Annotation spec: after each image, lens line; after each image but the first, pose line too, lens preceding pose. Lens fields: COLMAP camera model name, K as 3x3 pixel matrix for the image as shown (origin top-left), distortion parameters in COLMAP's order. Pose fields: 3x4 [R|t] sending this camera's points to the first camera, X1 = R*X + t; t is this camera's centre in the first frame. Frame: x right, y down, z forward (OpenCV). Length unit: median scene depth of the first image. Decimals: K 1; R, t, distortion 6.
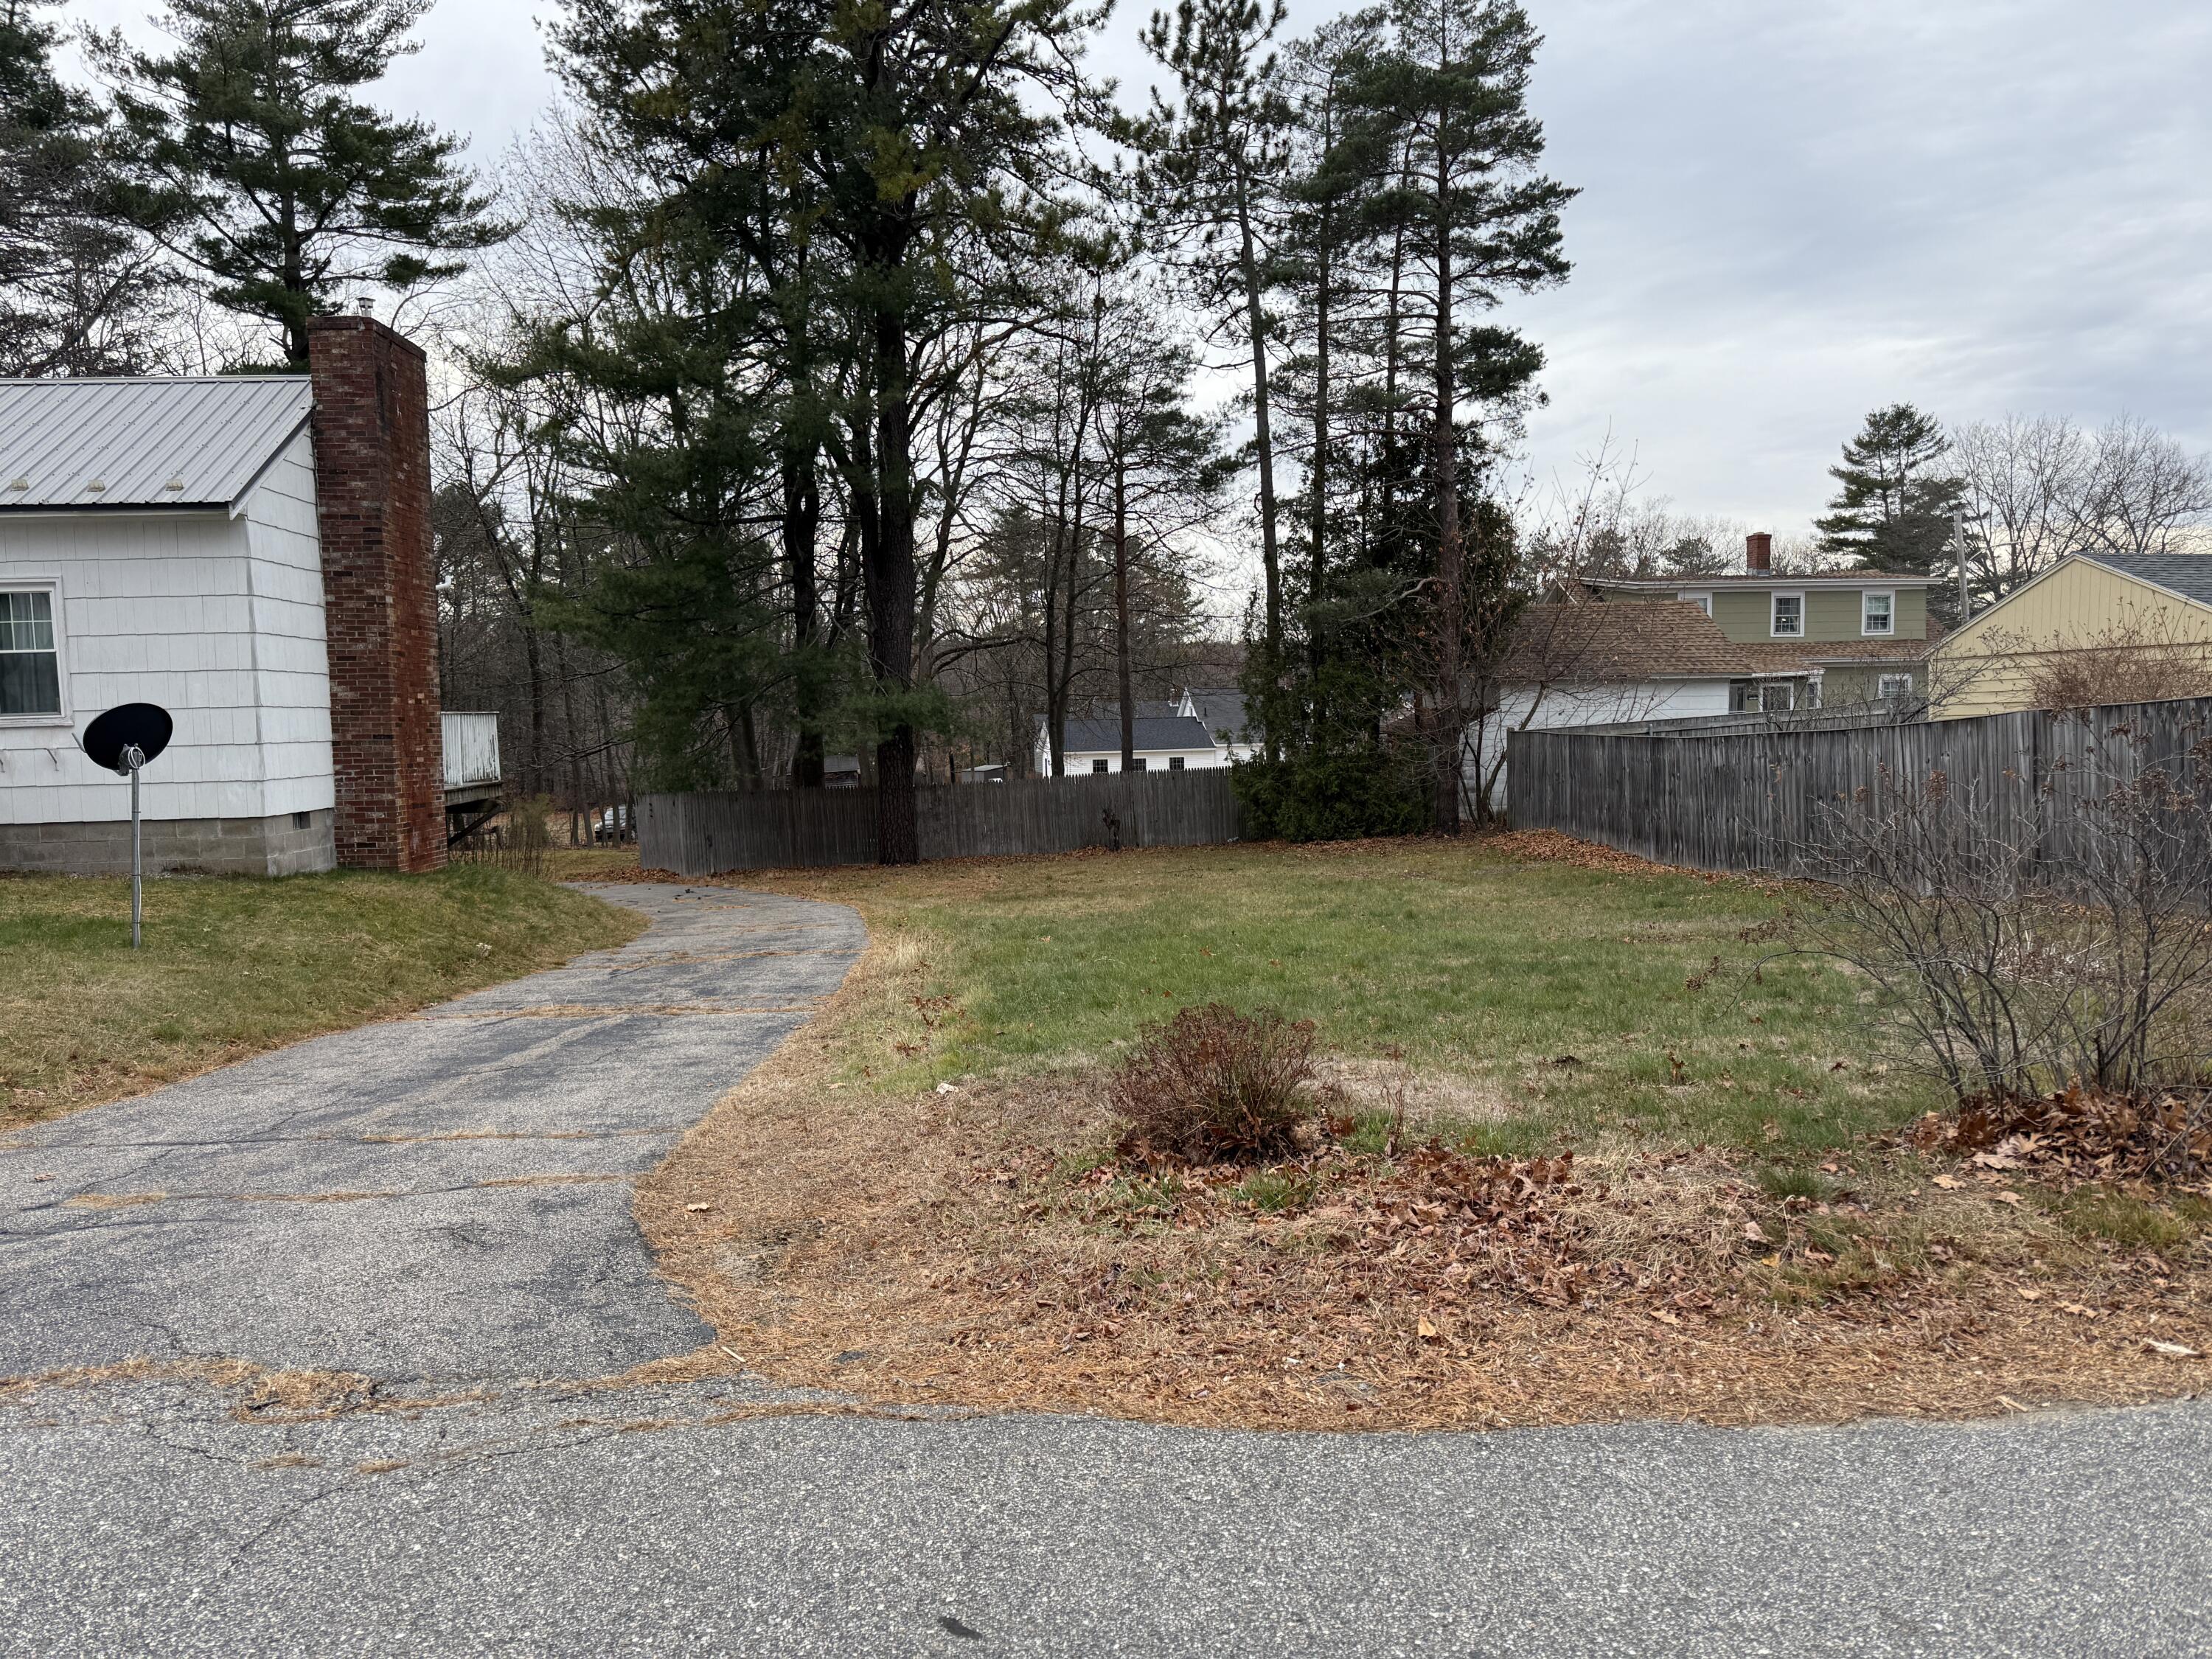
lens RADIAL K [[1571.0, 0, 1106.0], [0, 1571.0, 829.5], [0, 0, 1]] dist [0.042561, 0.001480]
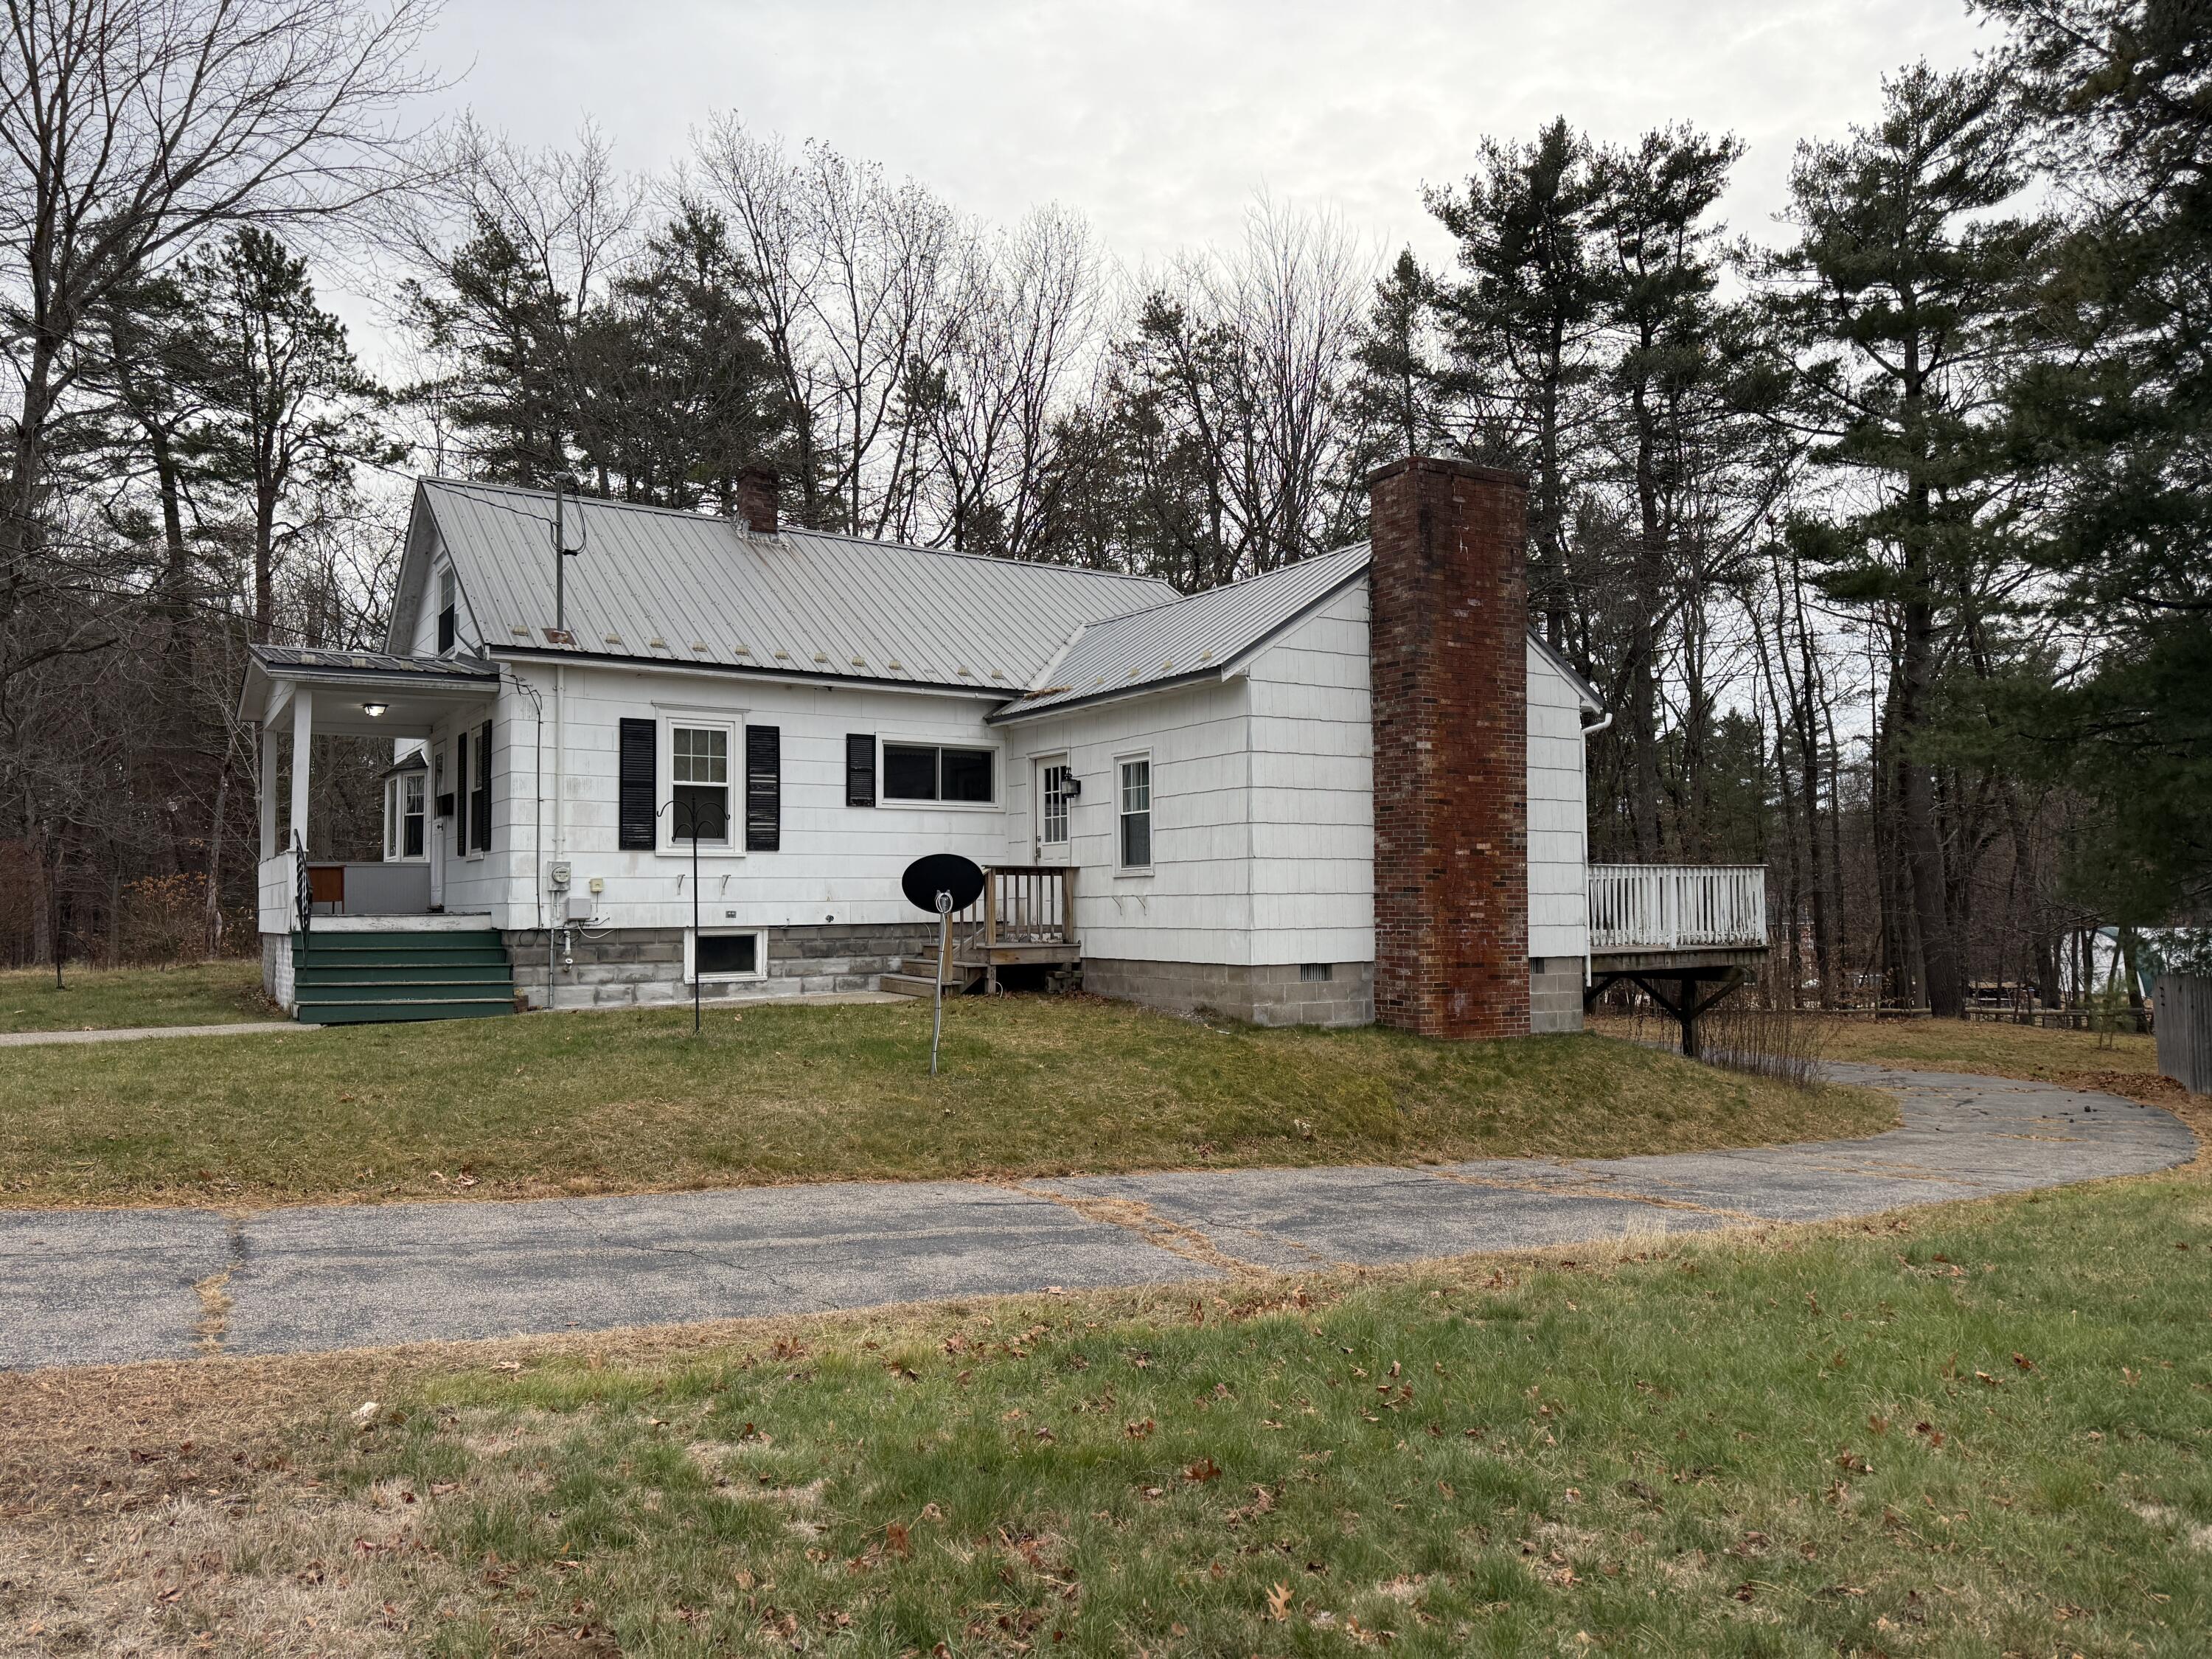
lens RADIAL K [[1549.0, 0, 1106.0], [0, 1549.0, 829.5], [0, 0, 1]] dist [0.134150, -0.179662]
pose [[0.464573, -0.022676, -0.885244, 0.285691], [-0.066040, 0.996001, -0.060170, -0.026293], [0.883069, 0.086415, 0.461218, 0.410041]]
